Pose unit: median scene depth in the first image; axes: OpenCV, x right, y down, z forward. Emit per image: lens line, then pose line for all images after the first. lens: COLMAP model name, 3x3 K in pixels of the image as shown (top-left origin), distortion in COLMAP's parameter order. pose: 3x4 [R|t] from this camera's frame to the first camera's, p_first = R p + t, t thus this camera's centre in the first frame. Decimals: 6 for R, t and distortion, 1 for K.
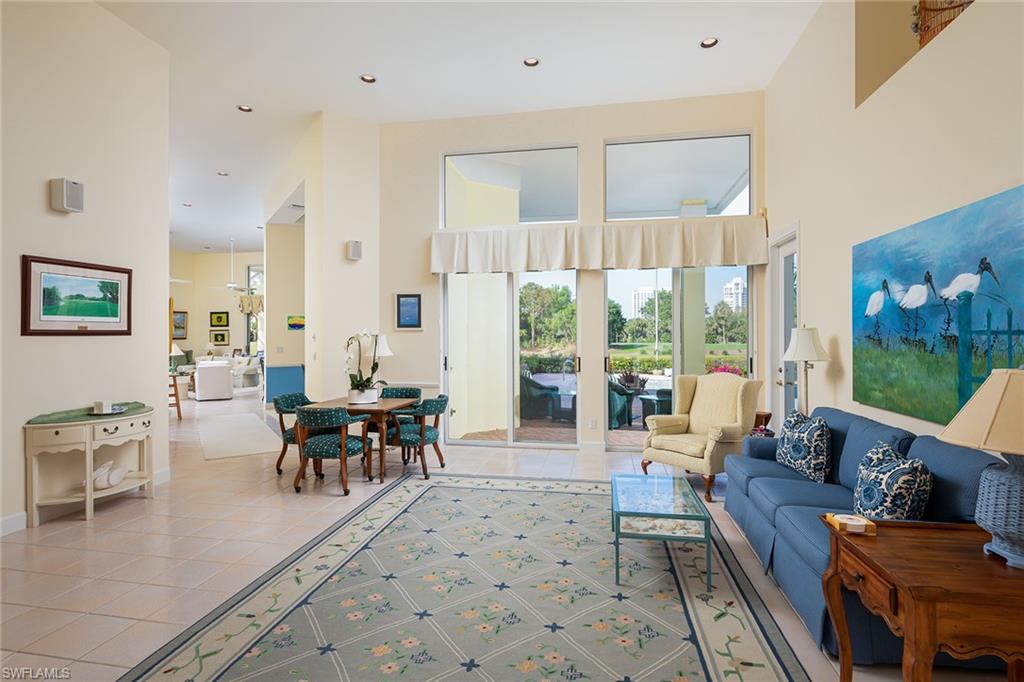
lens RADIAL K [[496.0, 0, 511.3], [0, 496.0, 336.7], [0, 0, 1]] dist [0.012967, -0.000409]
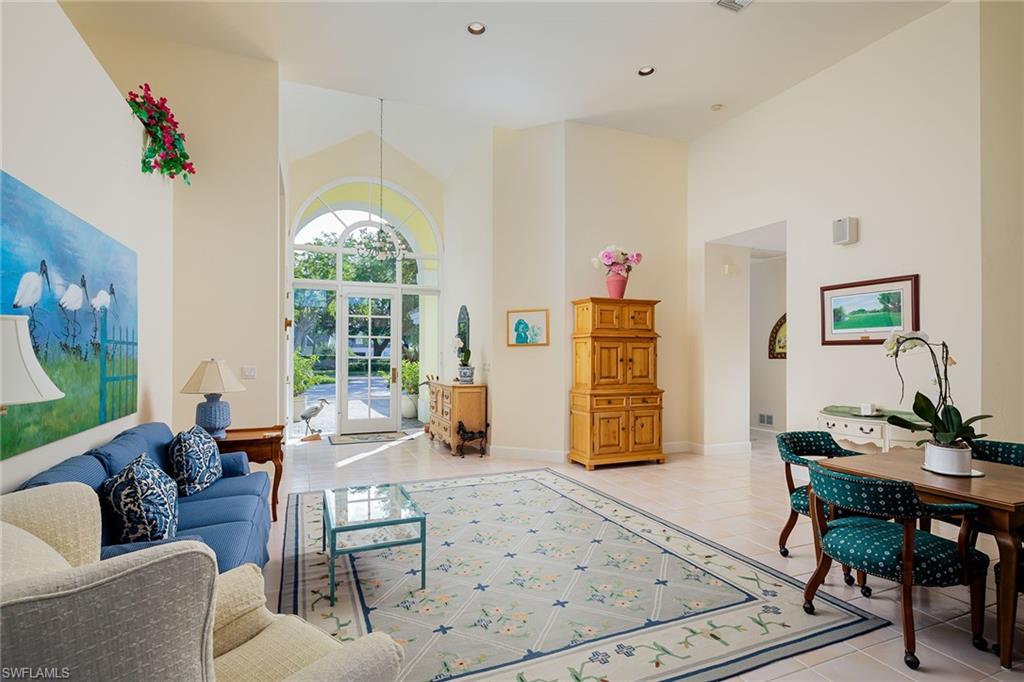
lens RADIAL K [[496.0, 0, 509.0], [0, 496.0, 346.5], [0, 0, 1]] dist [0.012967, -0.000409]
pose [[-0.835314, -0.003956, -0.549759, 0.496503], [0.003804, 0.999909, -0.012974, 0.015164], [0.549760, -0.012928, -0.835222, 1.636117]]
